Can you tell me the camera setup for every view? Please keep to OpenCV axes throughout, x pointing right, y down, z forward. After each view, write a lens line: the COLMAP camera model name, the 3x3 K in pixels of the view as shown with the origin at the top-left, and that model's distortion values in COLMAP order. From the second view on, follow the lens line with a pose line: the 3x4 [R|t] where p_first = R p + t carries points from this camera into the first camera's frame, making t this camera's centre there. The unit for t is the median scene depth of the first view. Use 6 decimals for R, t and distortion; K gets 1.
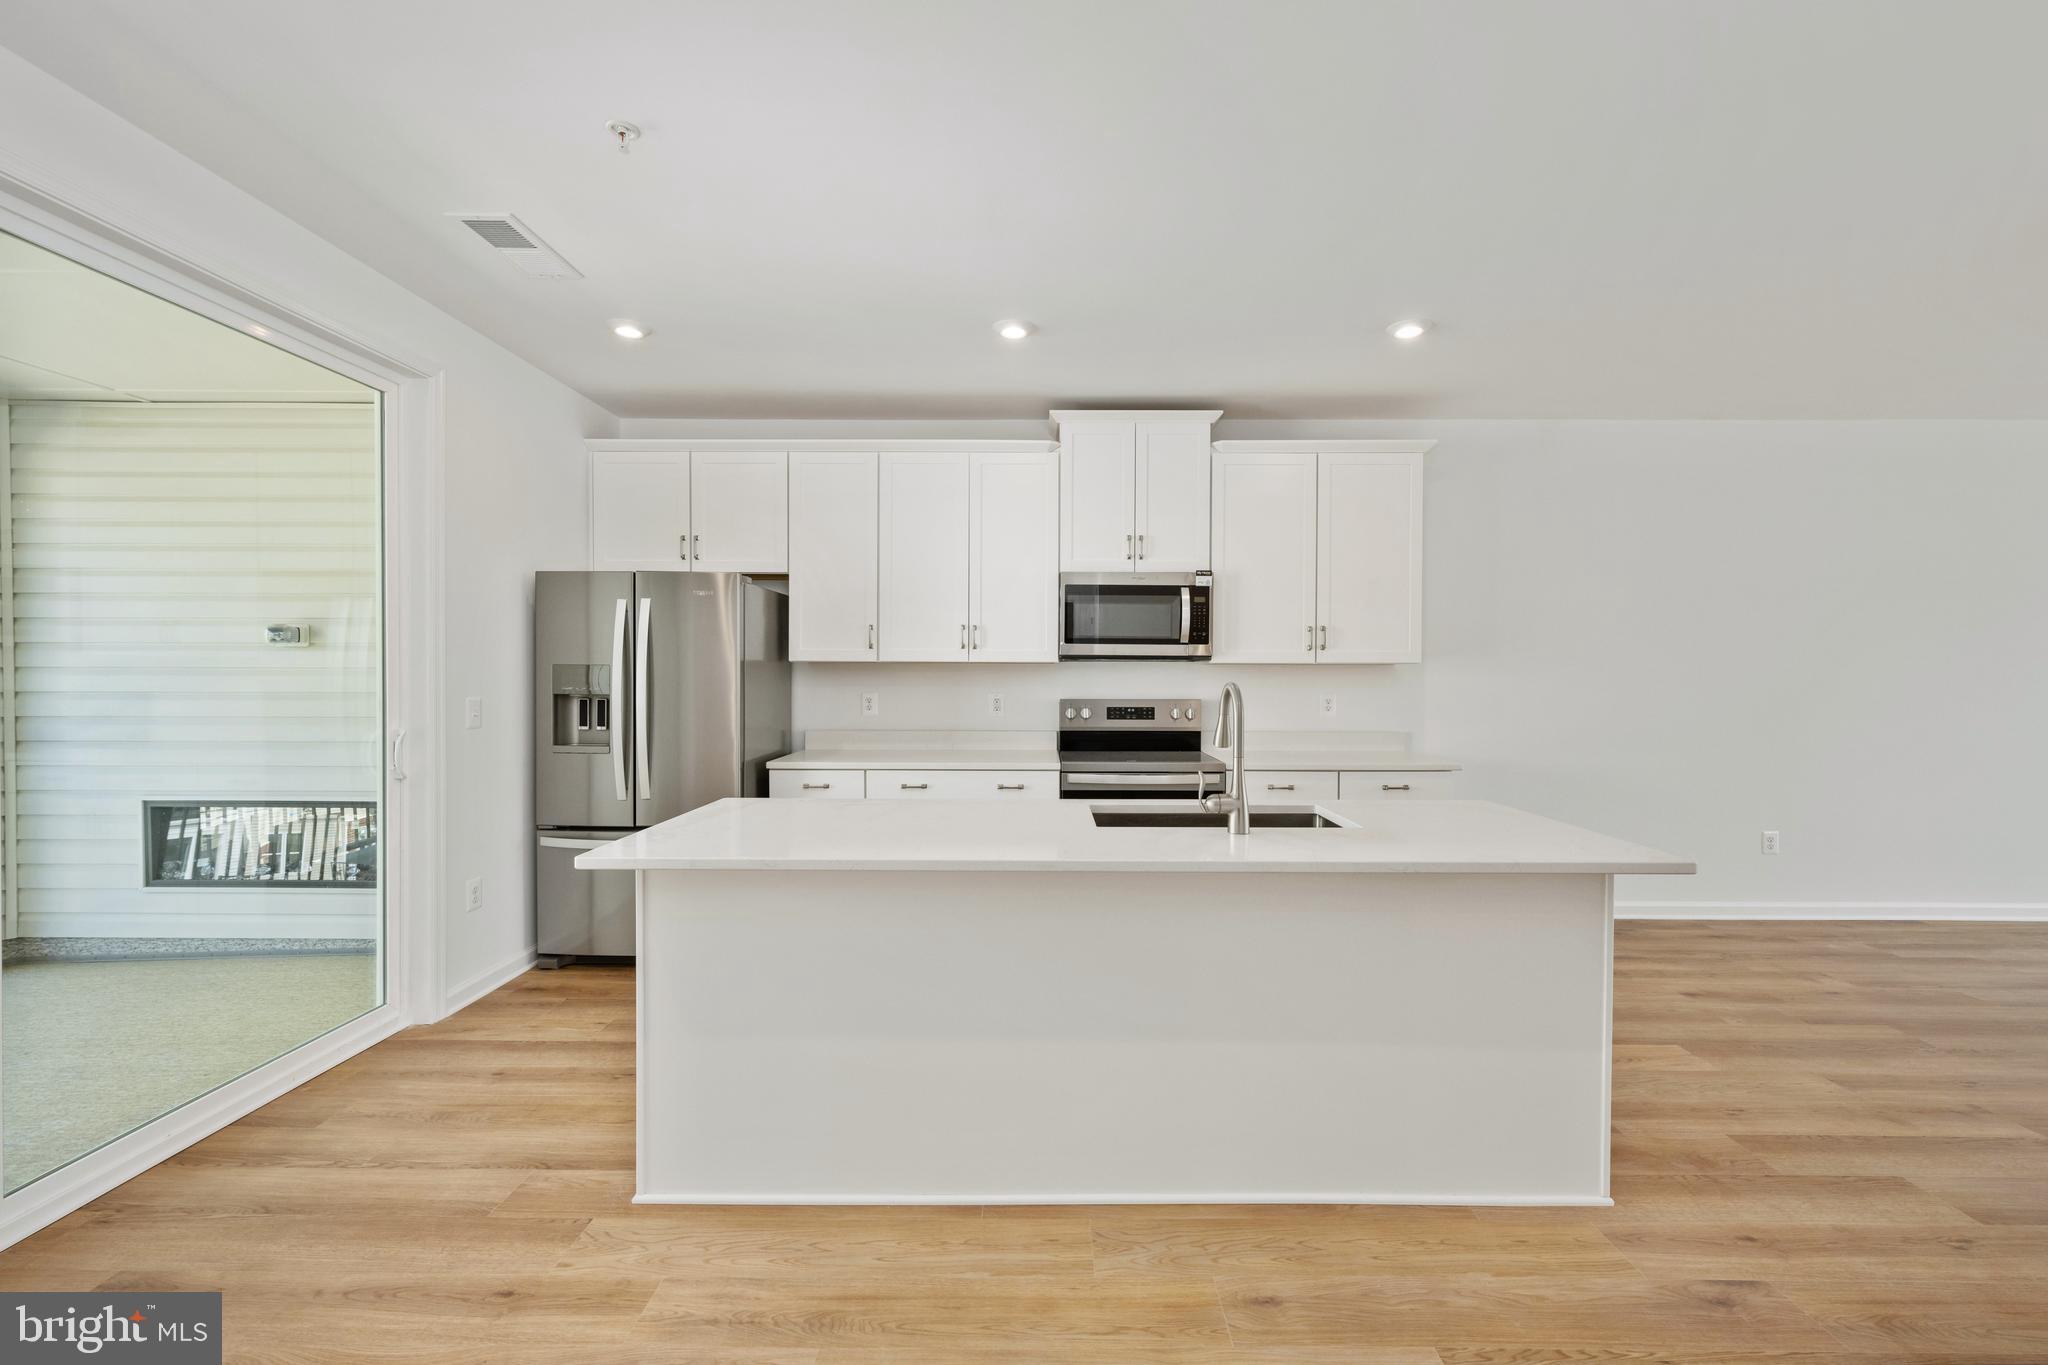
lens RADIAL K [[843.1, 0, 1022.5], [0, 843.1, 681.0], [0, 0, 1]] dist [-0.000124, 0.000080]
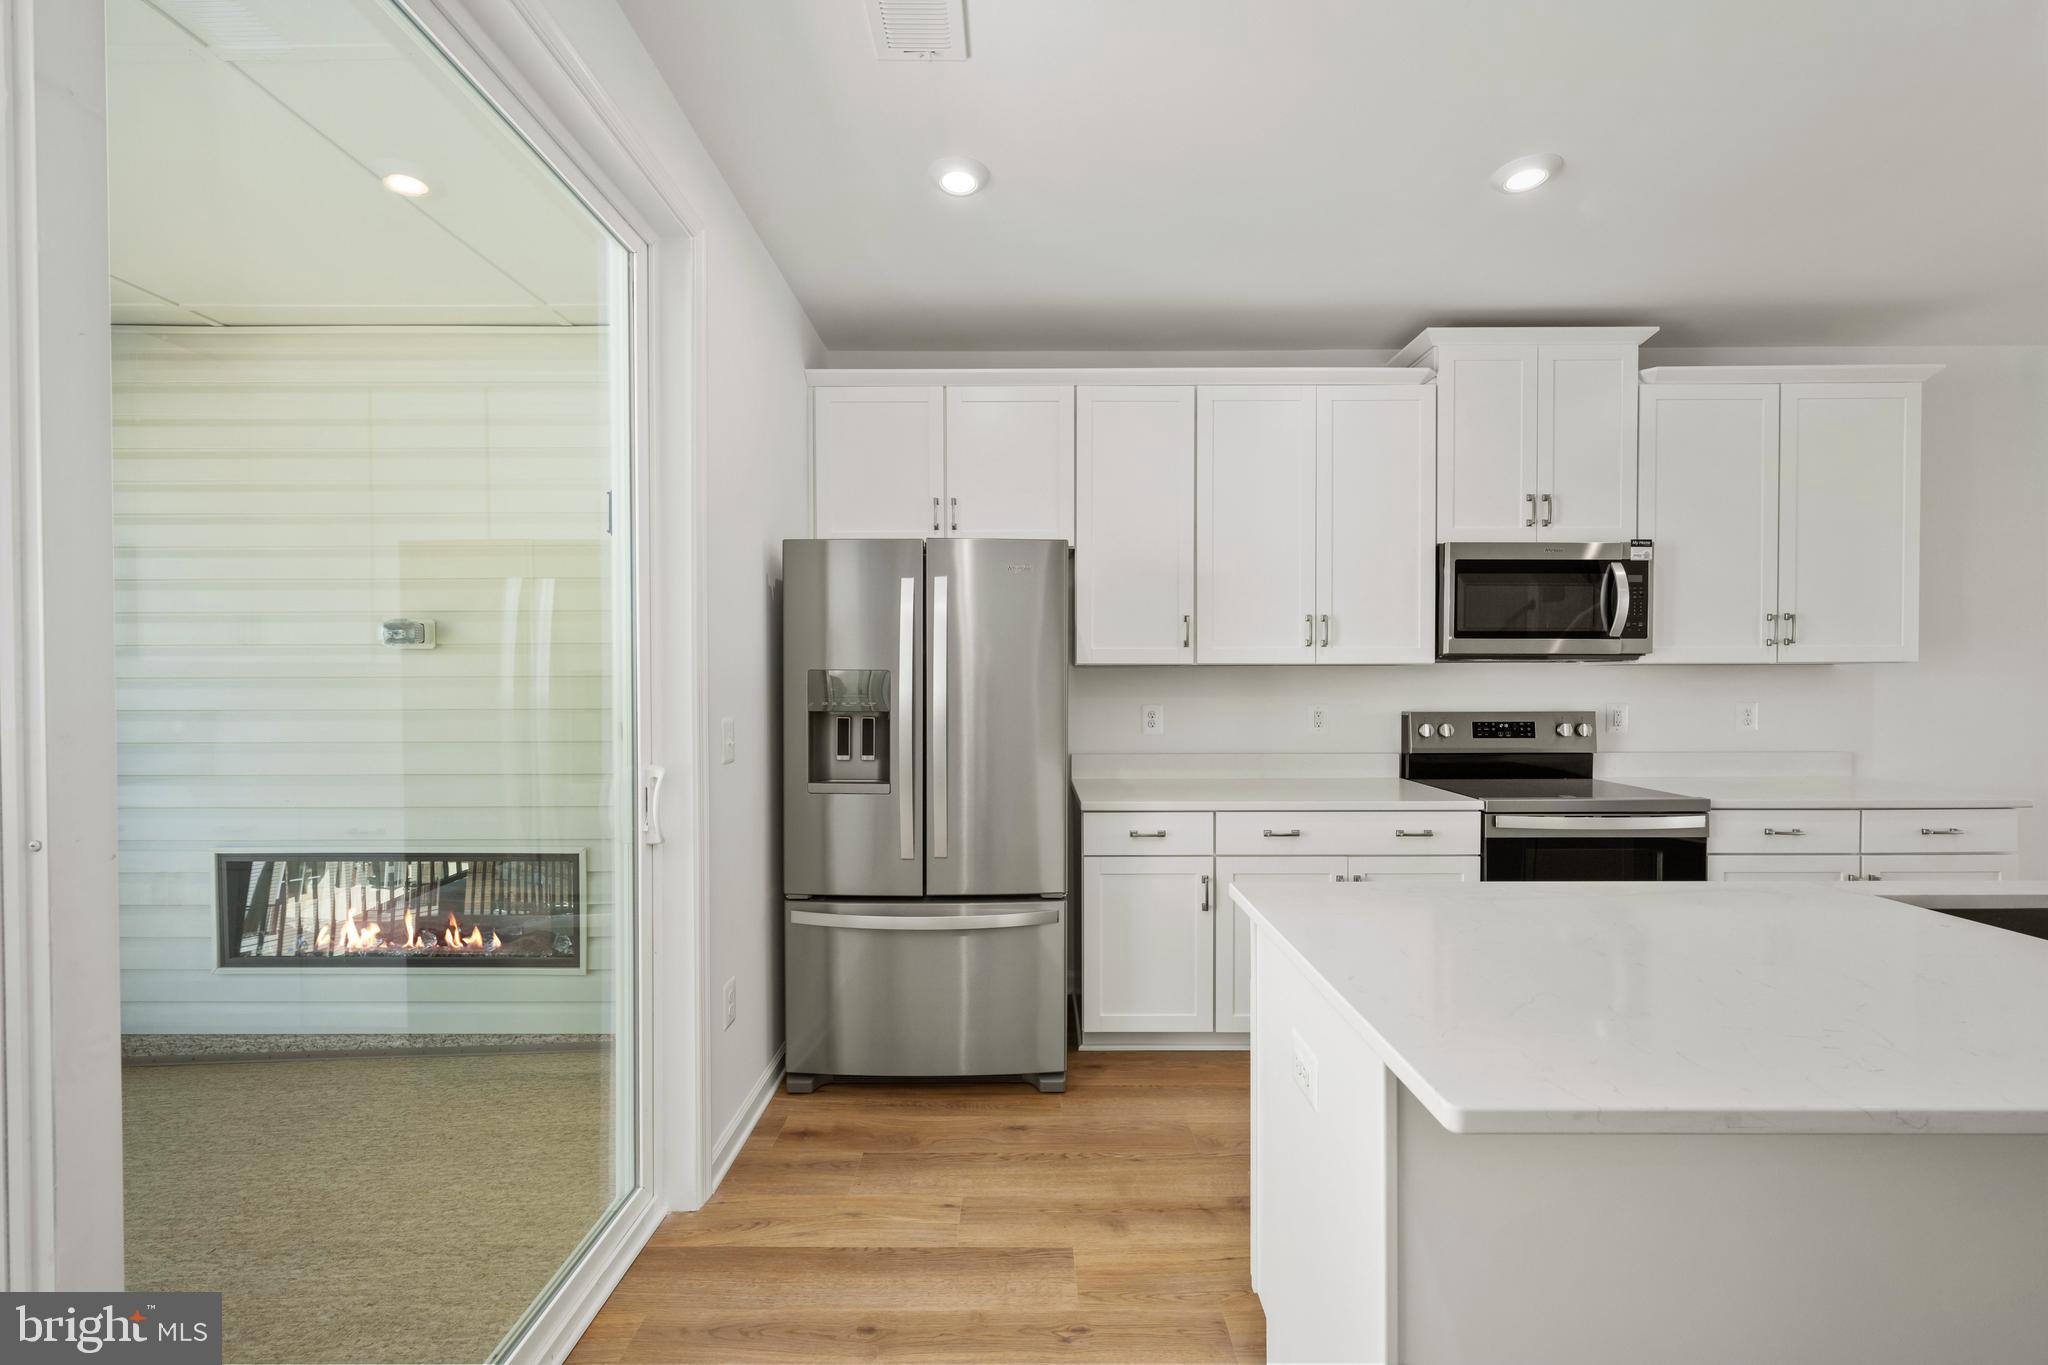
lens RADIAL K [[843.1, 0, 1021.9], [0, 843.1, 689.2], [0, 0, 1]] dist [-0.000124, 0.000080]
pose [[0.999979, -0.006180, 0.002053, -0.328201], [0.006175, 0.999978, 0.002407, -0.003373], [-0.002068, -0.002394, 0.999995, 0.247638]]
